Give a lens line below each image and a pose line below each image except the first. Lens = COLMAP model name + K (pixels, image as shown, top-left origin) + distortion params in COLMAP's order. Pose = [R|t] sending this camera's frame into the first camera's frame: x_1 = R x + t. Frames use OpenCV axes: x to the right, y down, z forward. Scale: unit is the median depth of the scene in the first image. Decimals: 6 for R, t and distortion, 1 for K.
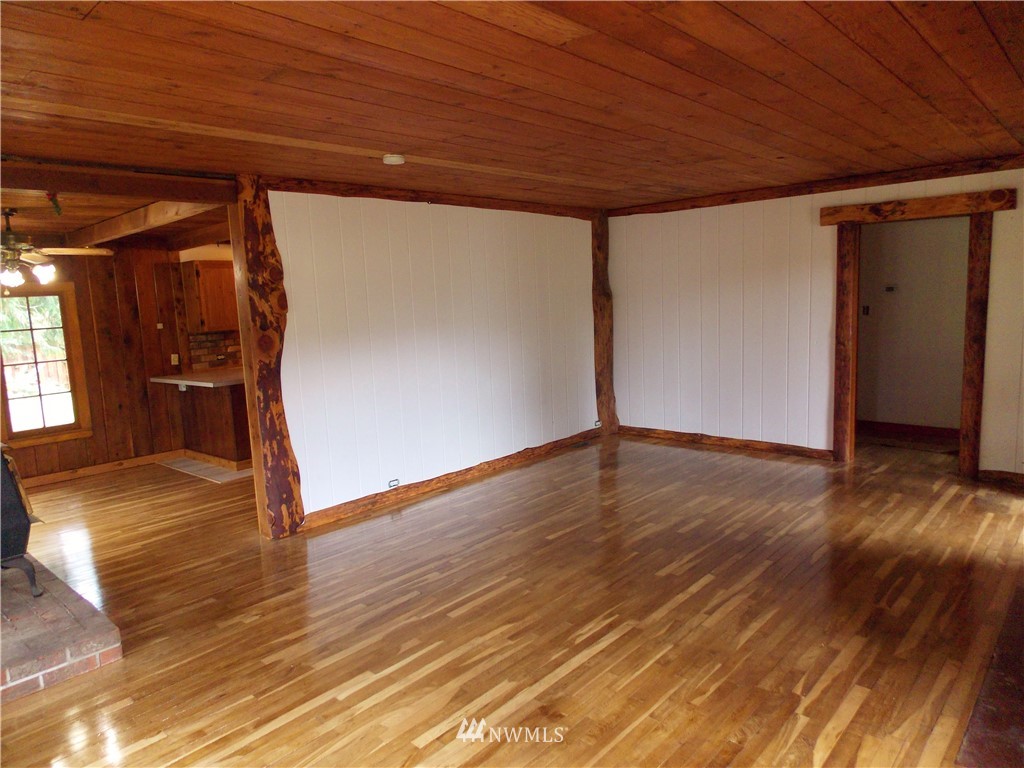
lens RADIAL K [[673.4, 0, 512.0], [0, 673.4, 384.0], [0, 0, 1]] dist [0.004586, 0.000343]
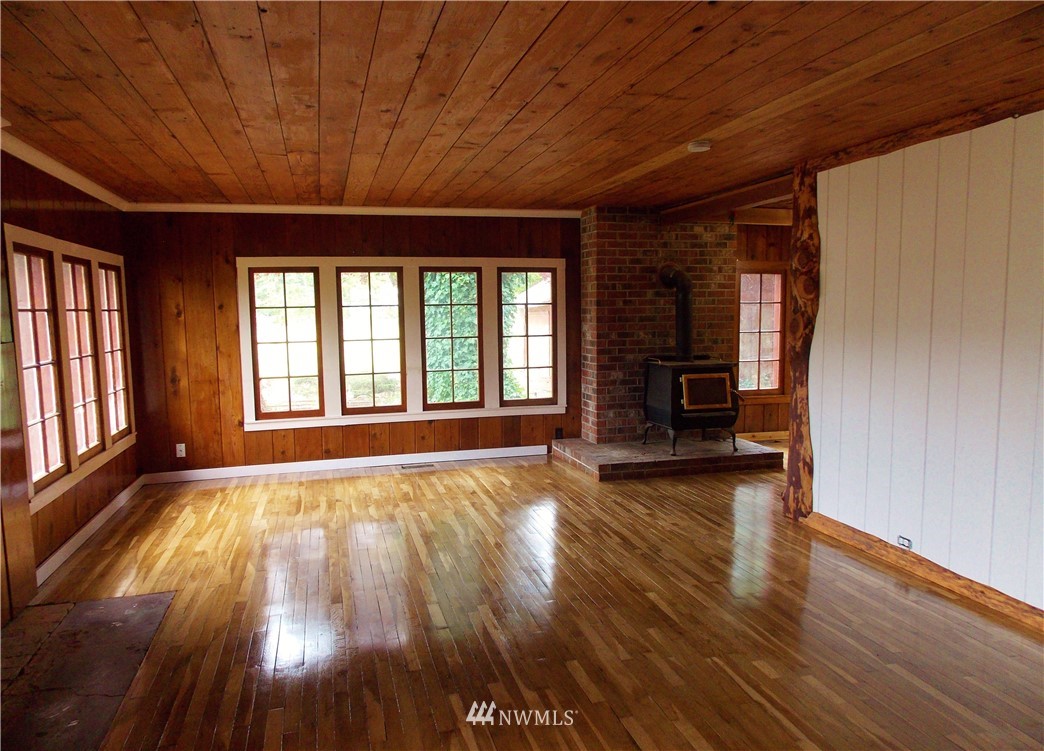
lens RADIAL K [[733.3, 0, 535.5], [0, 733.3, 380.7], [0, 0, 1]] dist [0.006098, 0.006183]
pose [[-0.516267, 0.136895, -0.845416, 0.811417], [-0.081814, 0.974744, 0.207798, -0.182795], [0.852511, 0.176446, -0.492028, 1.248132]]
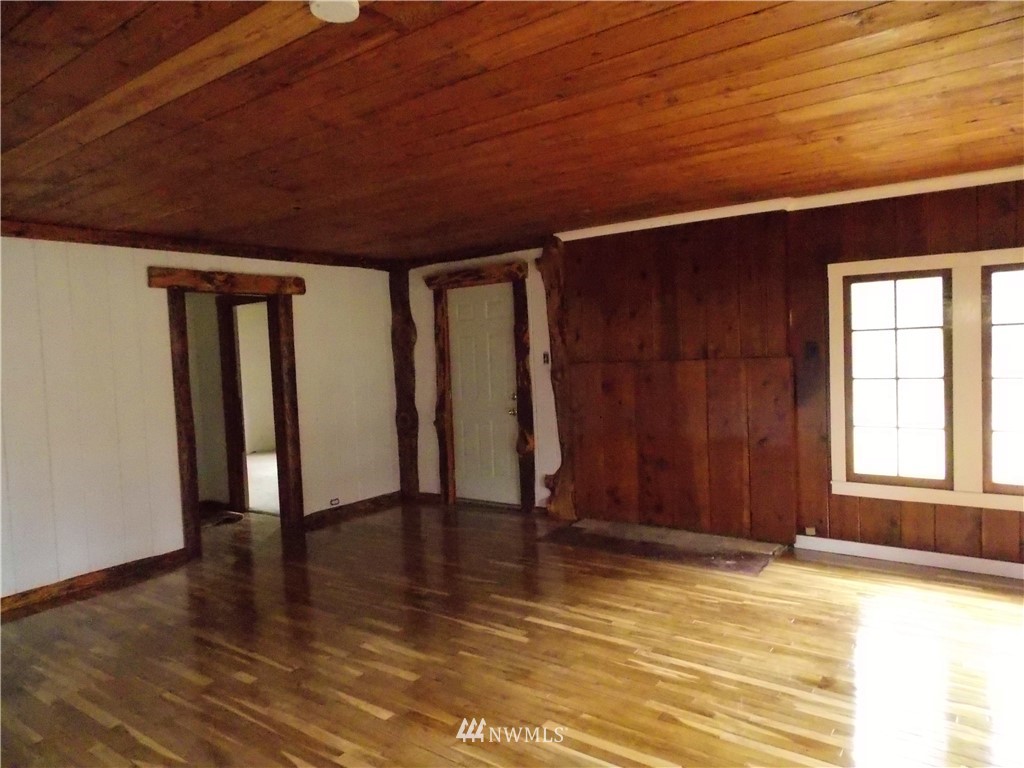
lens RADIAL K [[673.4, 0, 512.0], [0, 673.4, 384.0], [0, 0, 1]] dist [0.004586, 0.000343]
pose [[-0.103586, -0.007405, 0.994593, -0.578387], [0.178240, 0.983647, 0.025887, -0.073260], [-0.978520, 0.179957, -0.100572, 0.880211]]
